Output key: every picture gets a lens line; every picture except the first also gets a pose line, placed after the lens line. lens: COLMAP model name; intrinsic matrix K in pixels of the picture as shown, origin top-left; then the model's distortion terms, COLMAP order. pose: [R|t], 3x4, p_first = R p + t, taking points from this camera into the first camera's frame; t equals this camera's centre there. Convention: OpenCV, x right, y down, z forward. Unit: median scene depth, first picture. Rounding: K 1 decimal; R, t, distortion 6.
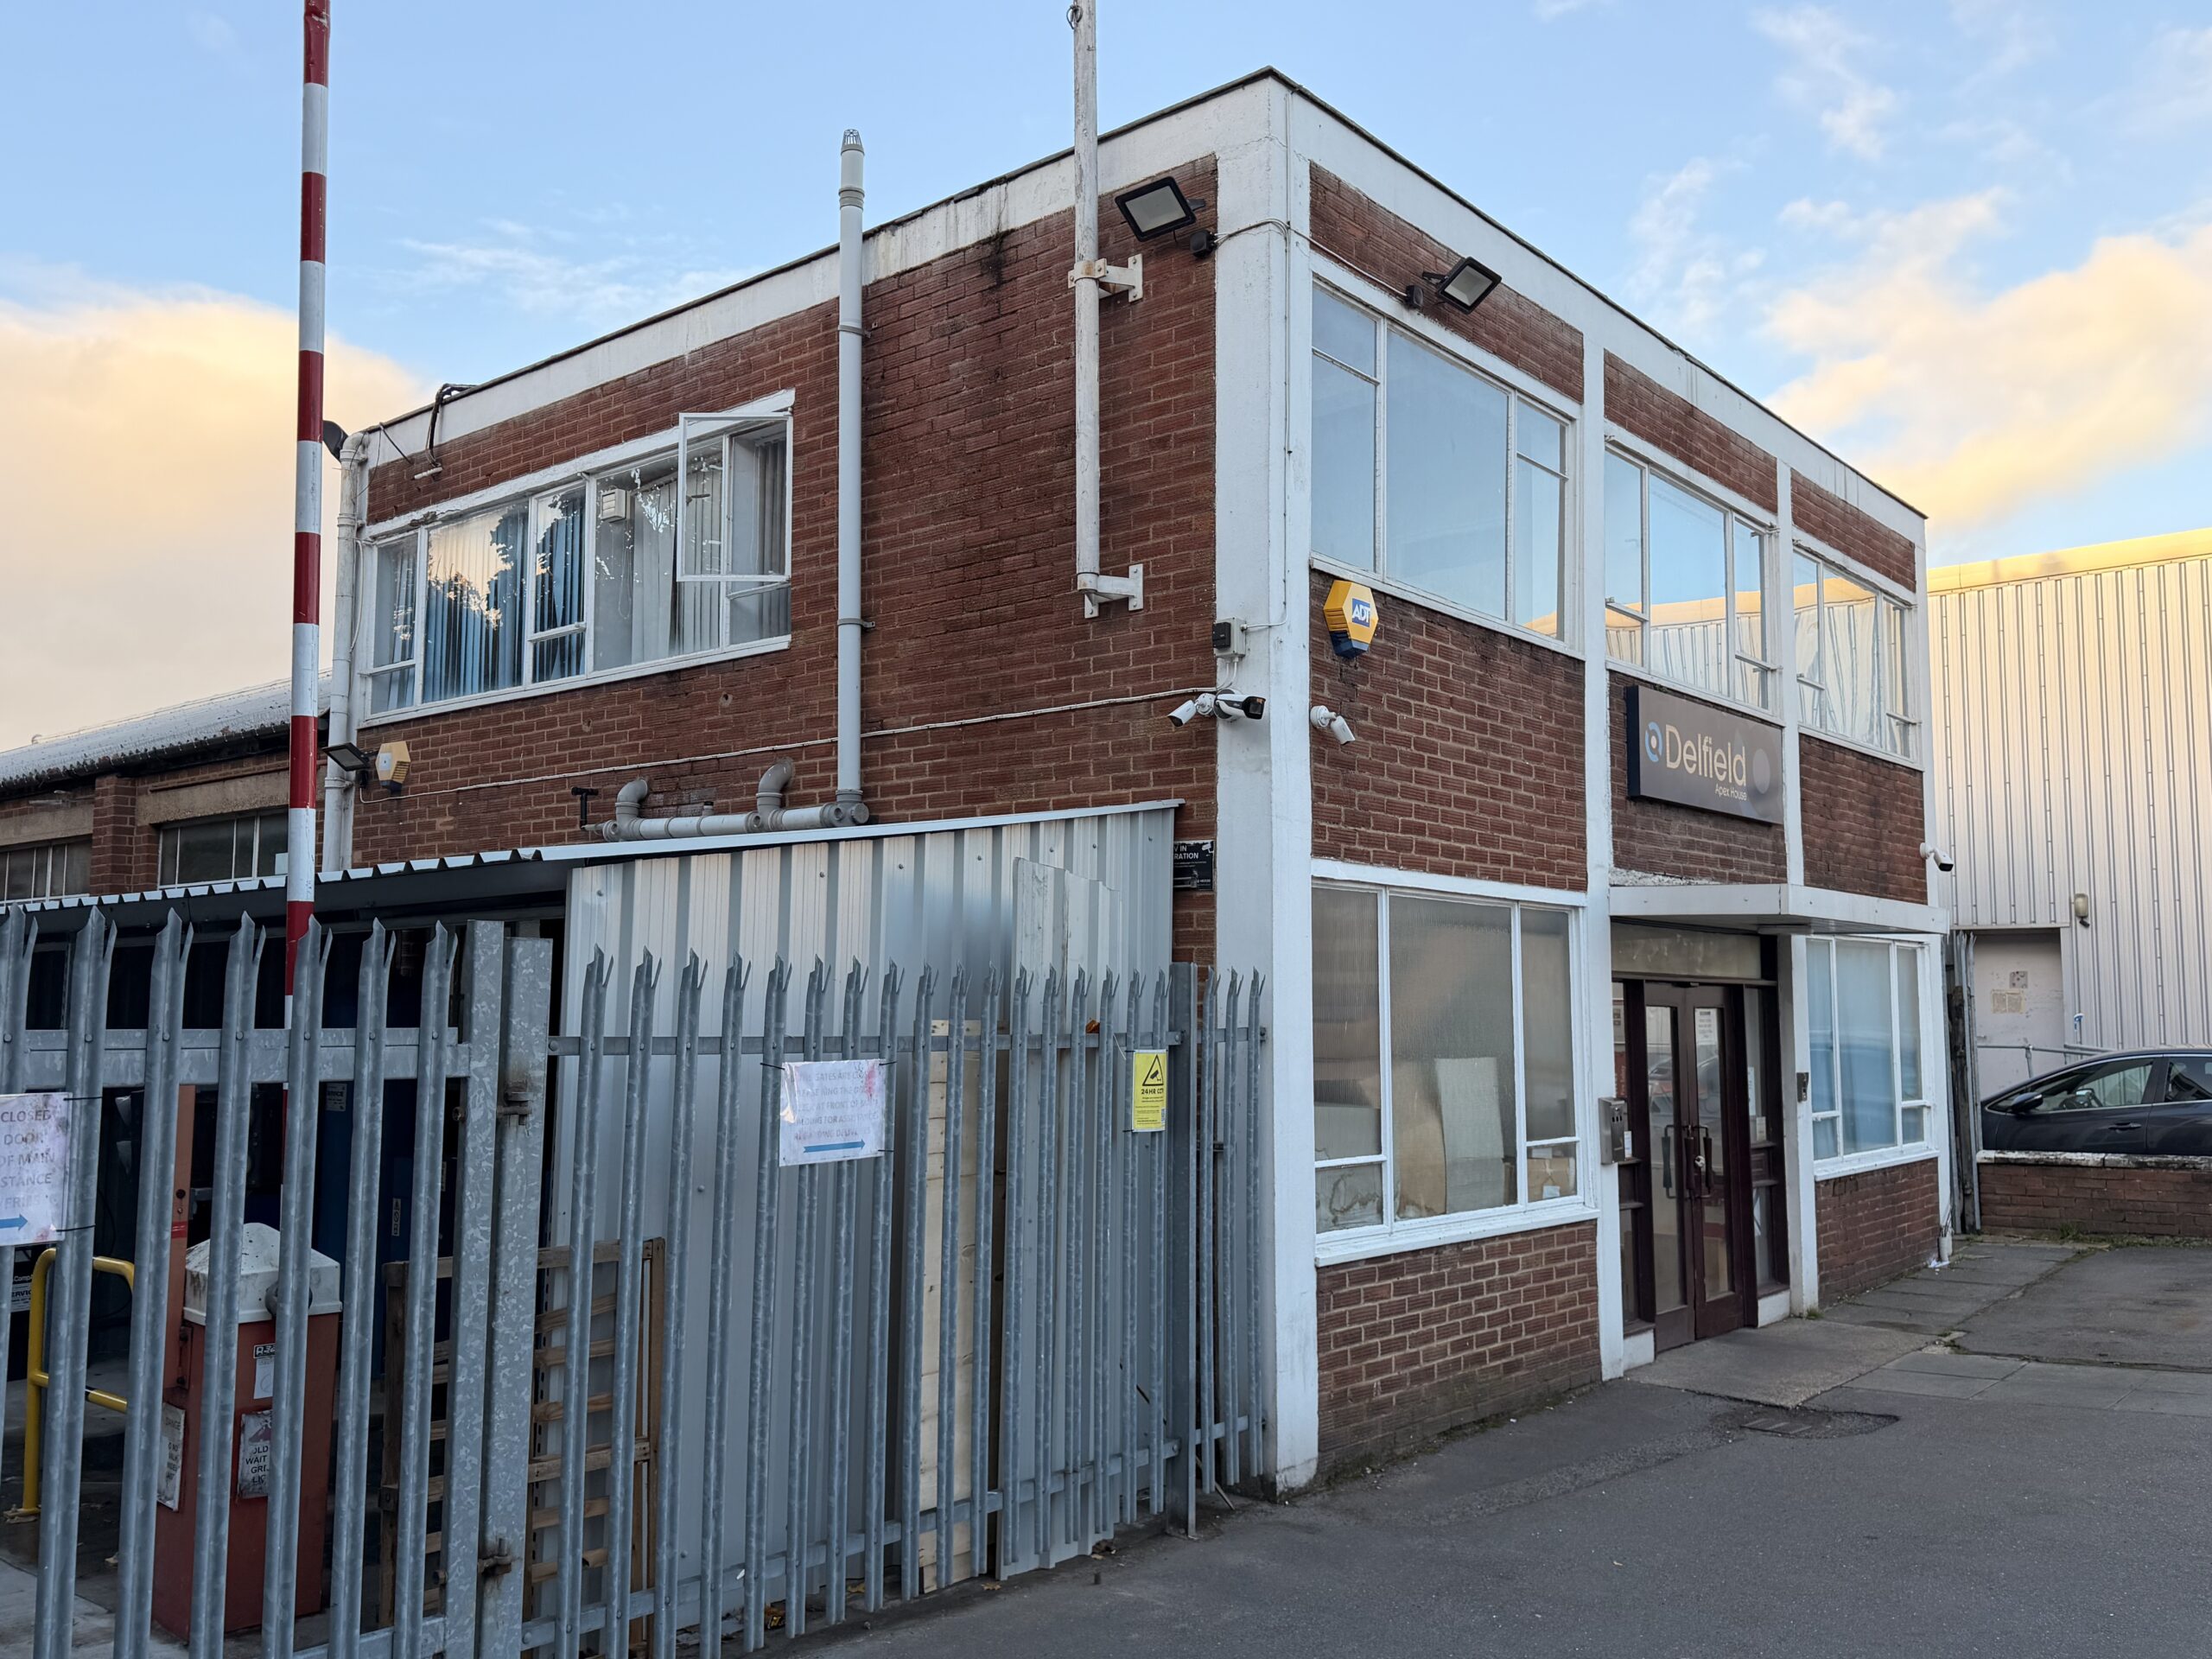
lens RADIAL K [[1797.8, 0, 1103.1], [0, 1797.8, 842.6], [0, 0, 1]] dist [0.171180, -0.342143]
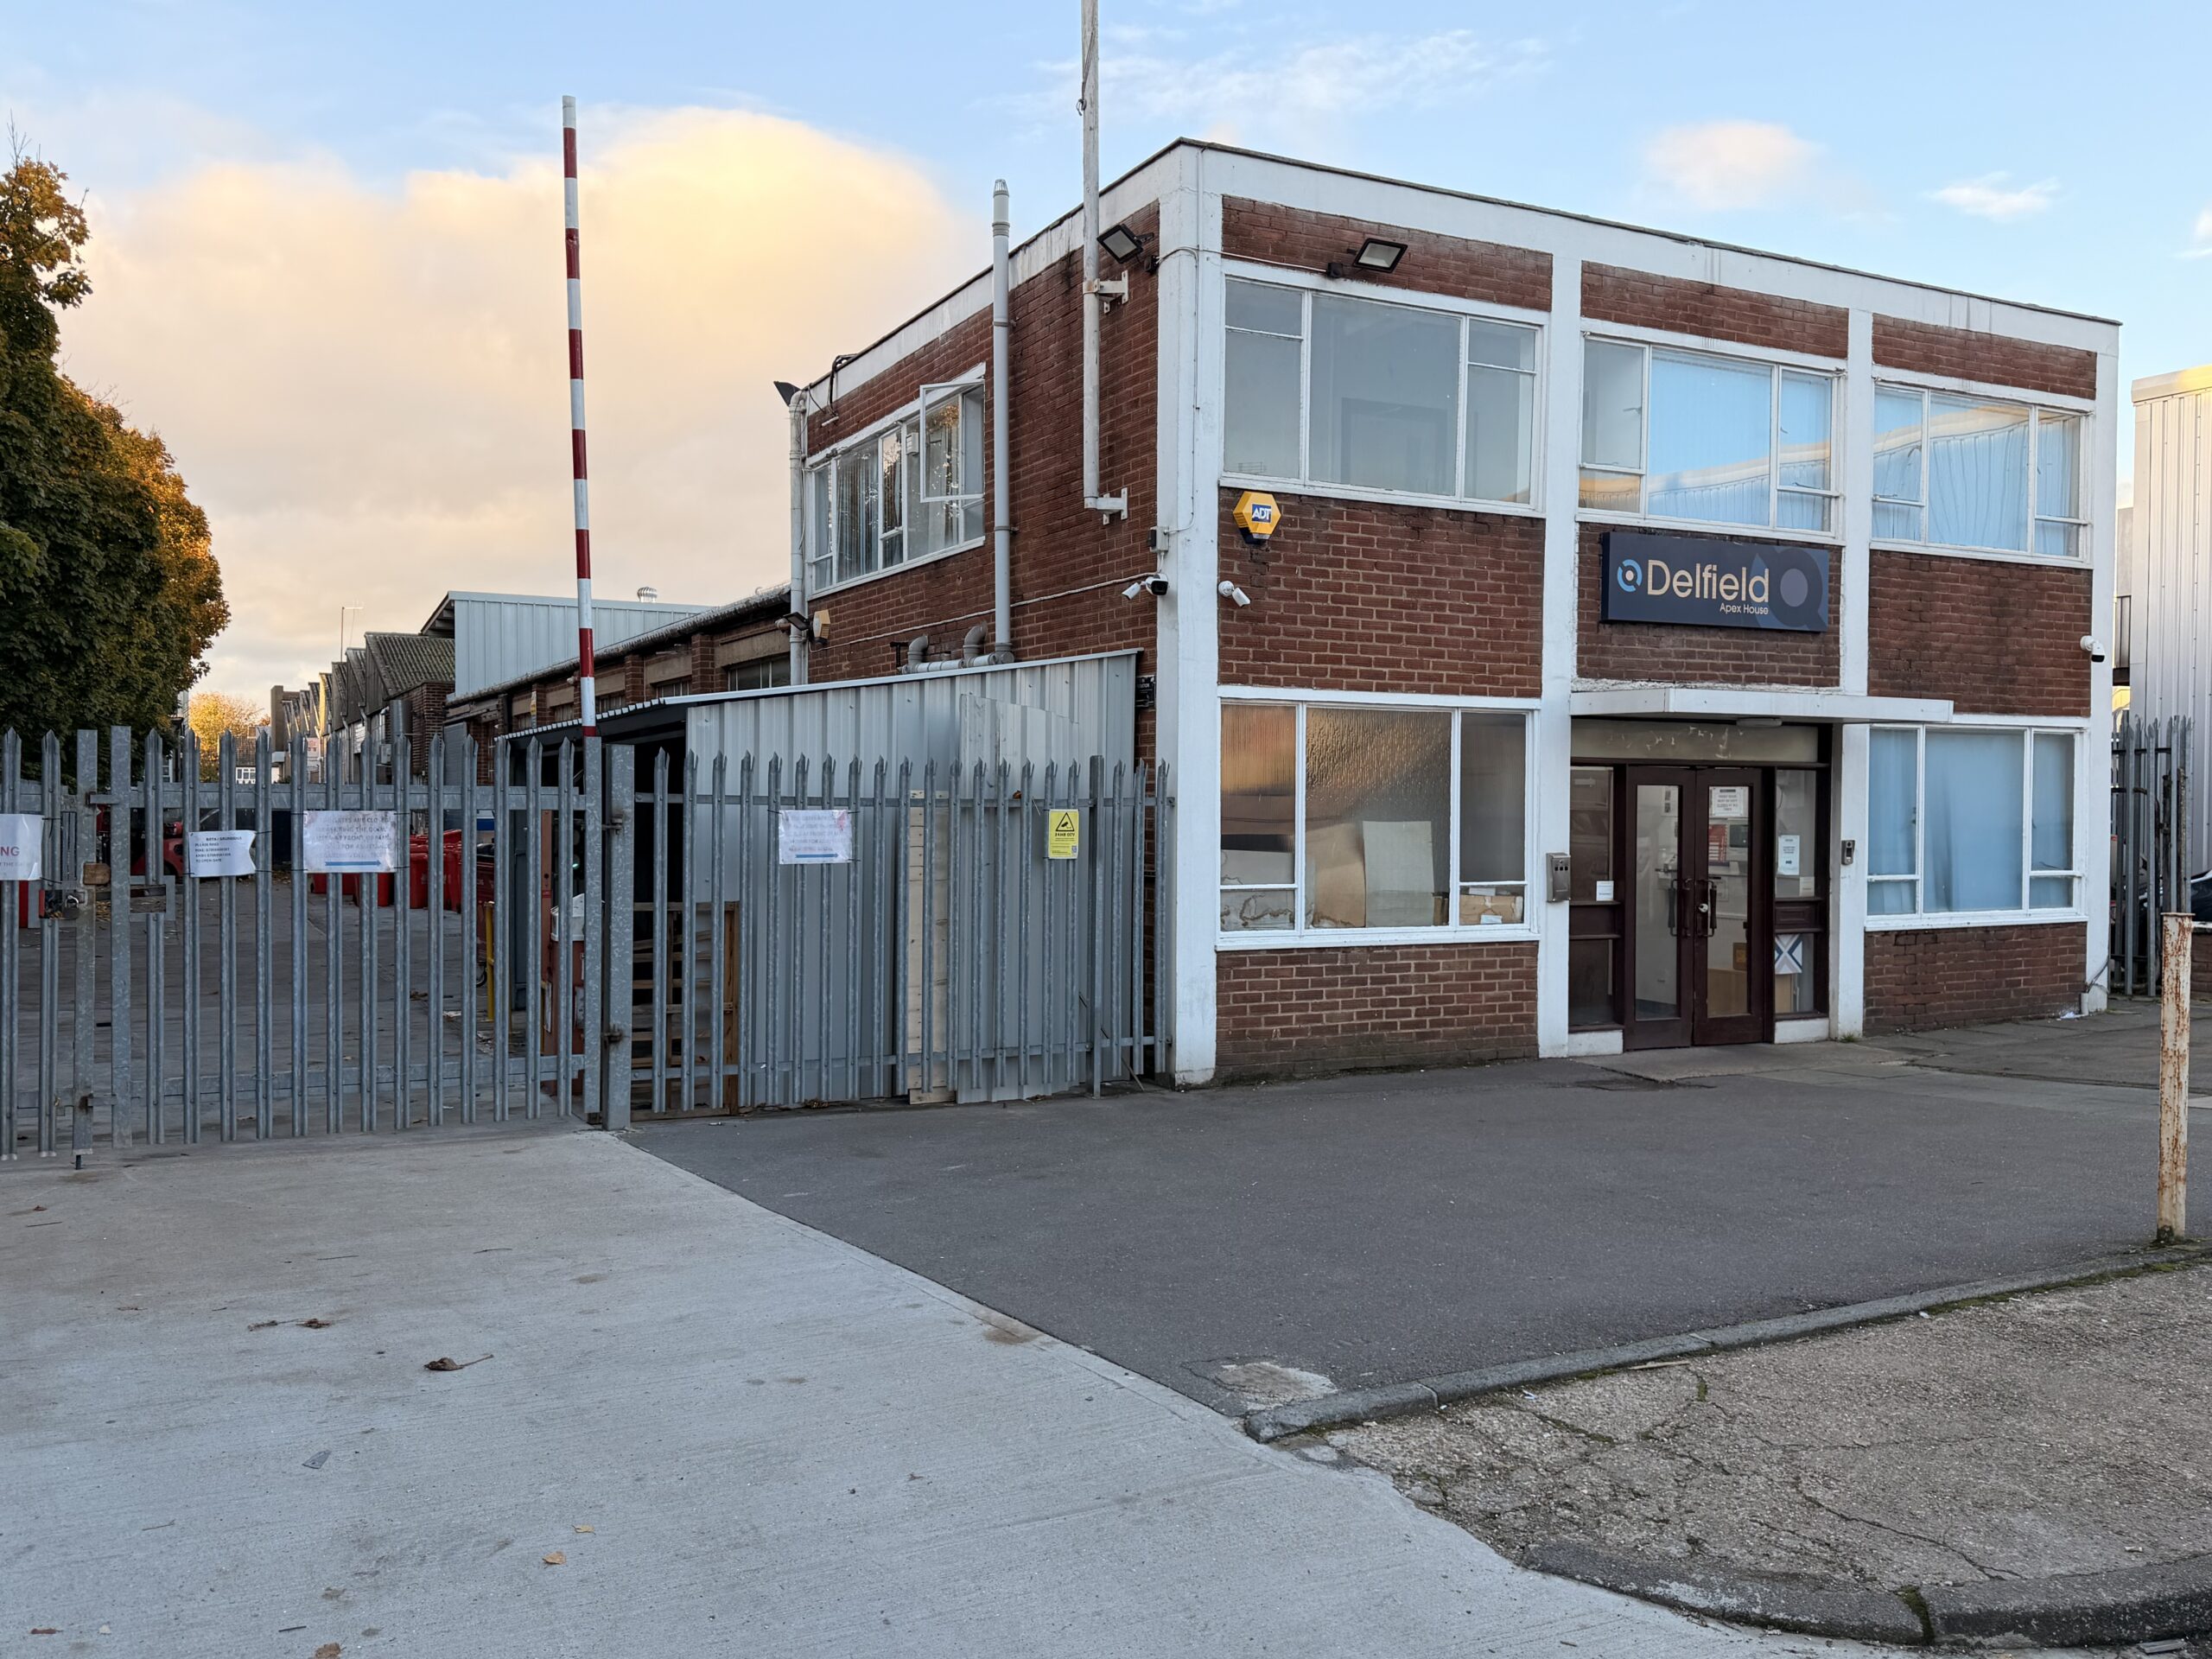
lens RADIAL K [[1799.8, 0, 1112.1], [0, 1799.8, 850.2], [0, 0, 1]] dist [0.141958, -0.240339]
pose [[0.923959, 0.009918, -0.382364, 0.572012], [0.034194, 0.993520, 0.108396, -0.019232], [0.380961, -0.113228, 0.917632, -0.397521]]
